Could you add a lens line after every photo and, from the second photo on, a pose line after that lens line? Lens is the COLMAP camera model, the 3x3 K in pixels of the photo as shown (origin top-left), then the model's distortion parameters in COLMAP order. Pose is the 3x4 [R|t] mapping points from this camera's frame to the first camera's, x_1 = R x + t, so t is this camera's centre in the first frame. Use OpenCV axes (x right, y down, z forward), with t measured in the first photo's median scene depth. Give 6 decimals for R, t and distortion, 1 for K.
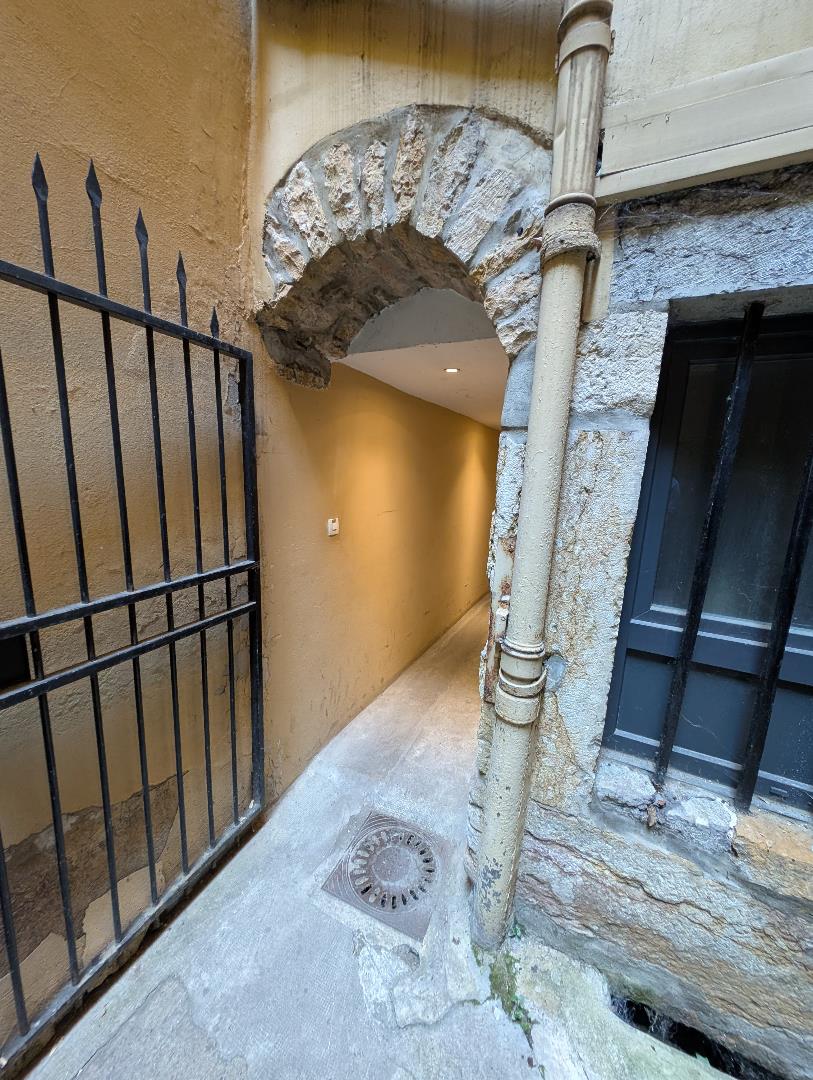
lens RADIAL K [[409.1, 0, 406.5], [0, 409.1, 540.0], [0, 0, 1]] dist [0.002514, 0.000045]
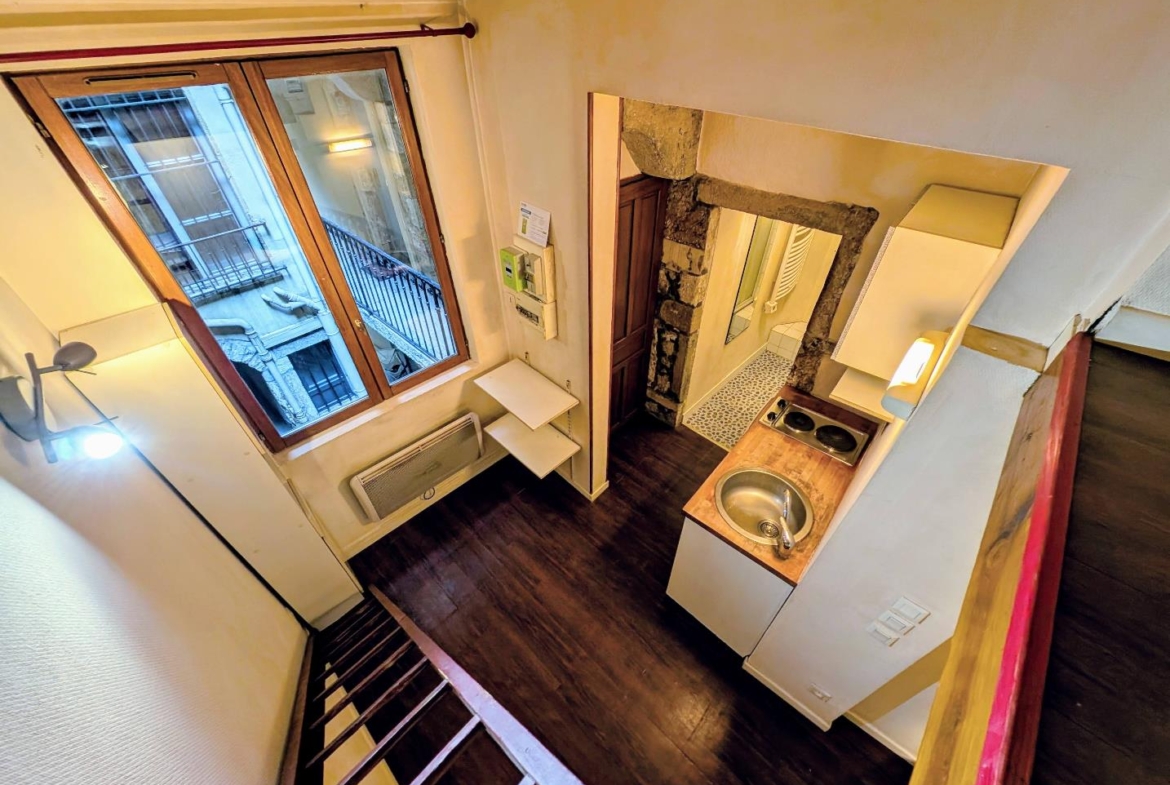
lens RADIAL K [[443.9, 0, 585.0], [0, 443.9, 392.5], [0, 0, 1]] dist [0.013761, -0.000239]
pose [[0.302807, -0.662201, 0.685419, -2.420135], [0.191701, 0.746804, 0.636816, -2.900926], [-0.933573, -0.061436, 0.353082, -4.551204]]
